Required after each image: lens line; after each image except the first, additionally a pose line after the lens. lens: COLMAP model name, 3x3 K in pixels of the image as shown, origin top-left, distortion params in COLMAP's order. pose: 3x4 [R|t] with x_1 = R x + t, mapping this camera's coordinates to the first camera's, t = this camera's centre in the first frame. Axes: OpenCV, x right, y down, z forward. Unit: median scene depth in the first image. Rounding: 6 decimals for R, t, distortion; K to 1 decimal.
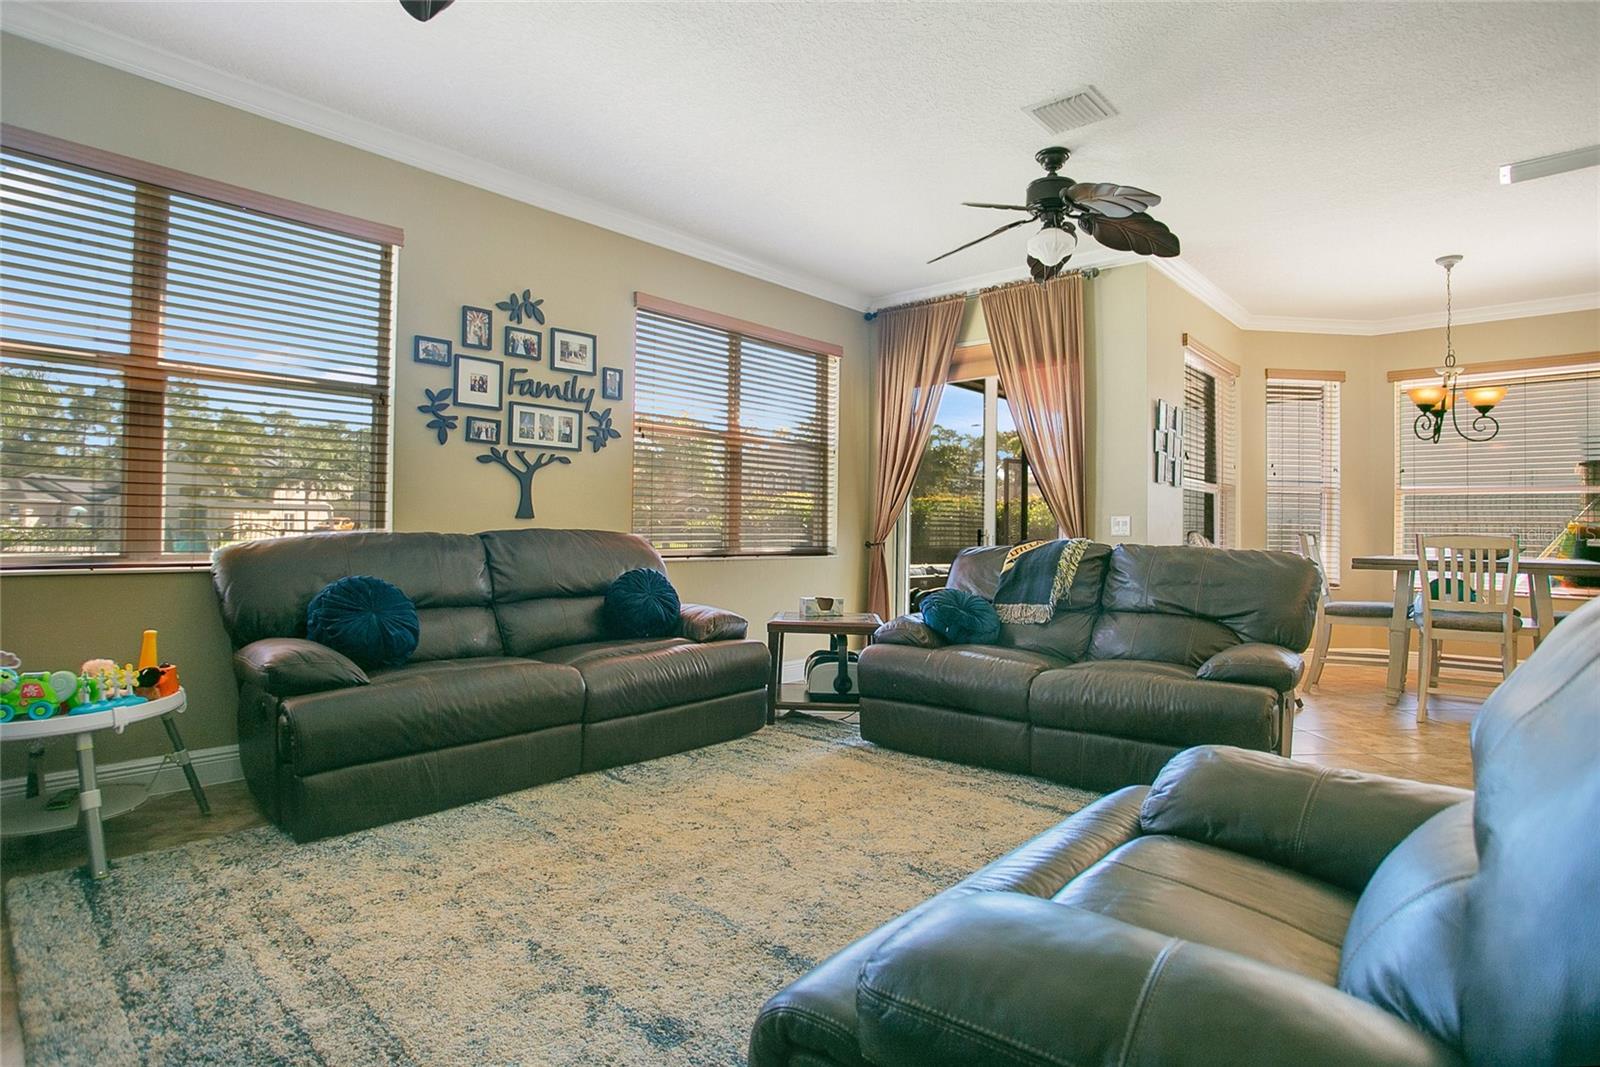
lens RADIAL K [[808.0, 0, 785.0], [0, 808.0, 524.9], [0, 0, 1]] dist [-0.058623, 0.018874]
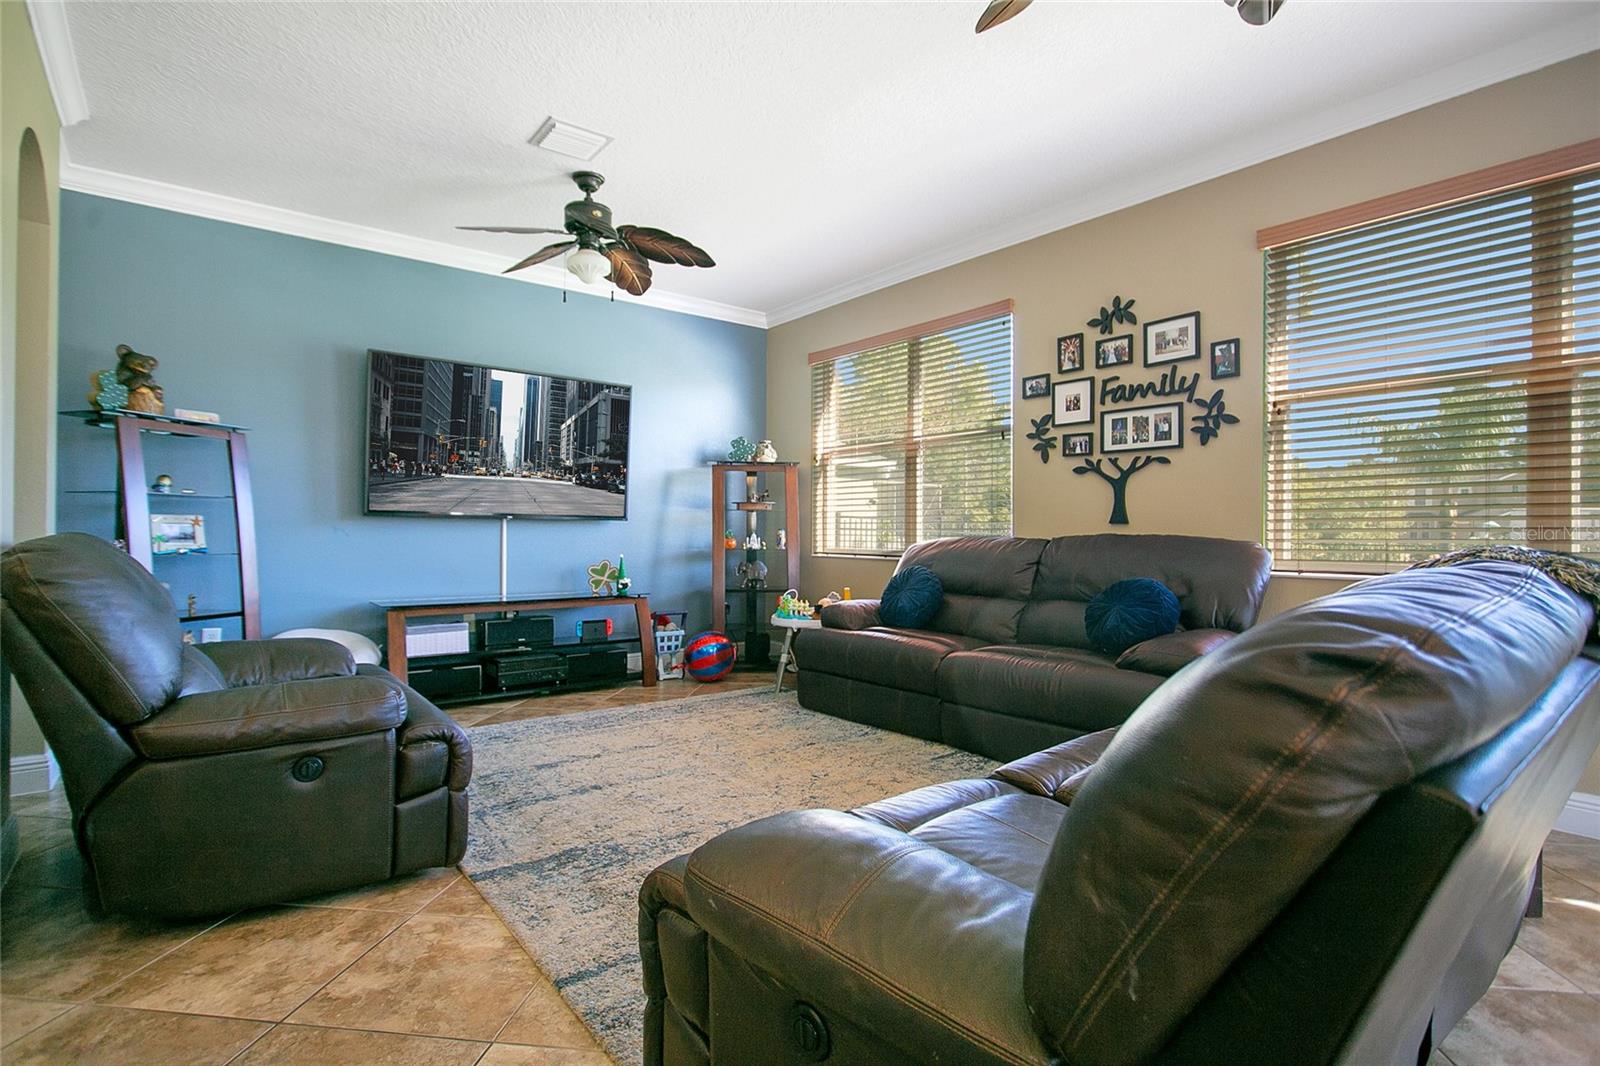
lens RADIAL K [[794.1, 0, 826.7], [0, 794.1, 532.3], [0, 0, 1]] dist [-0.019048, 0.000439]
pose [[-0.127857, -0.011196, -0.991729, 0.738952], [0.001594, 0.999933, -0.011494, 0.013881], [0.991791, -0.003051, -0.127831, 0.795614]]
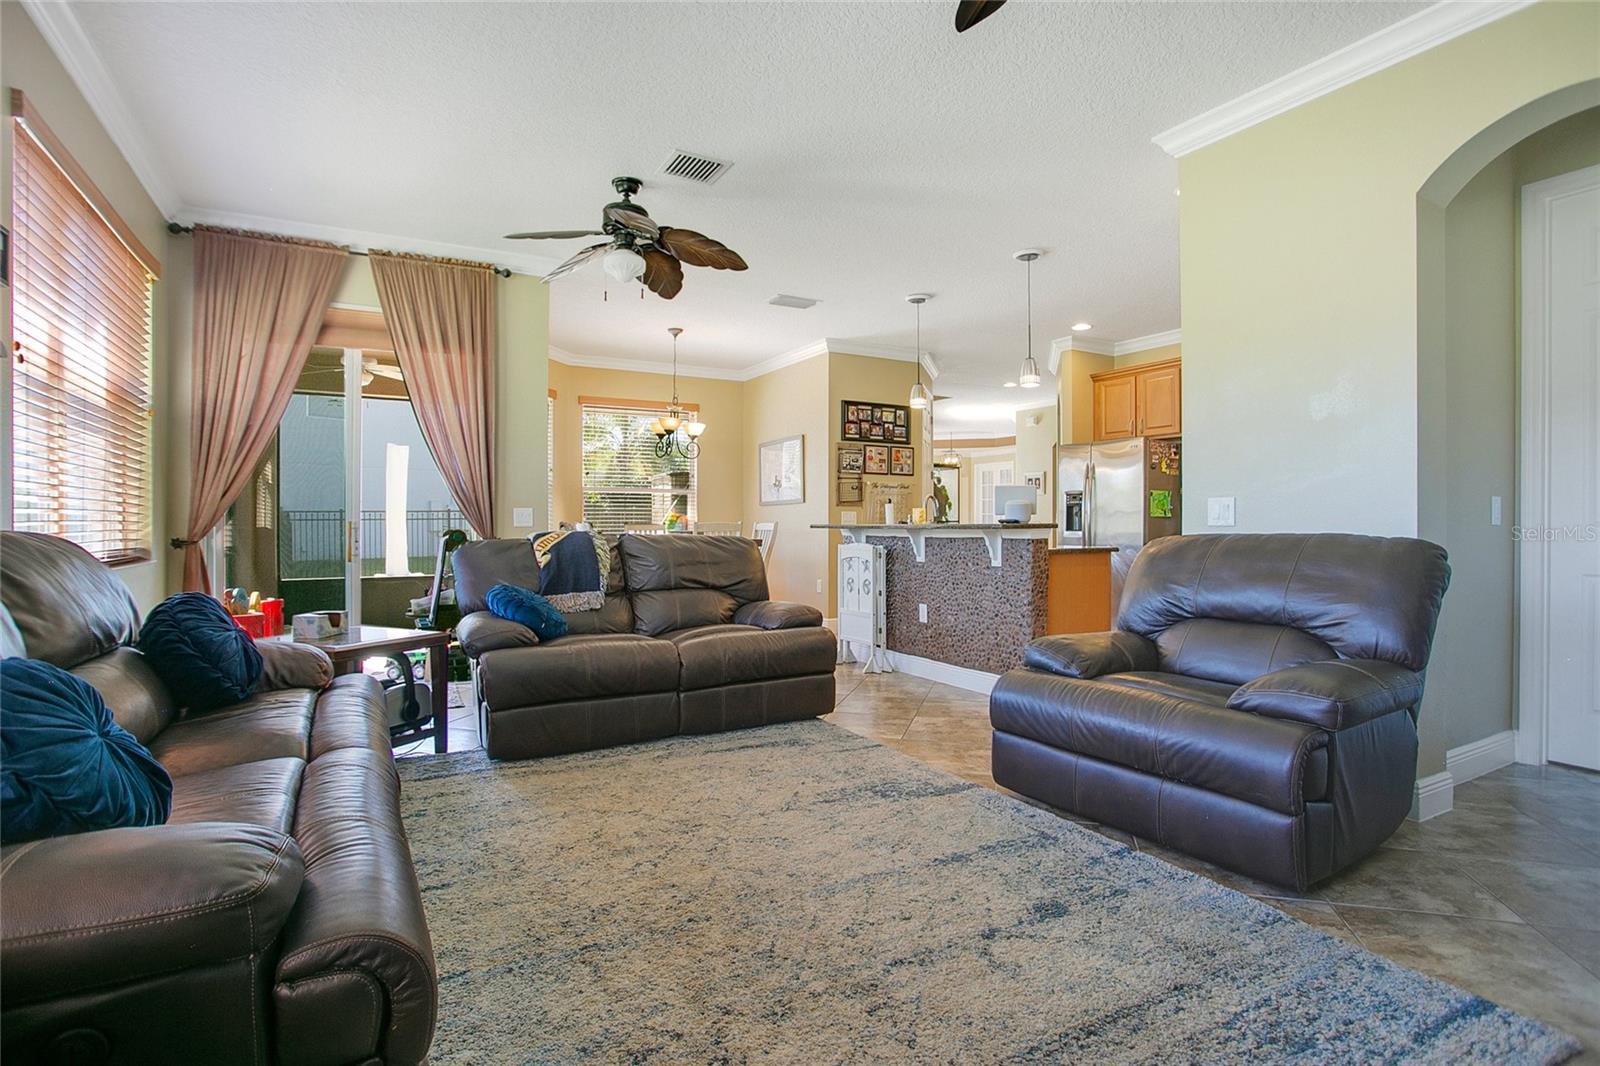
lens RADIAL K [[808.0, 0, 783.8], [0, 808.0, 535.1], [0, 0, 1]] dist [-0.058623, 0.018874]
pose [[0.331617, -0.026556, 0.943040, -0.603373], [-0.003449, 0.999563, 0.029361, -0.009483], [-0.943408, -0.012989, 0.331381, 0.389567]]
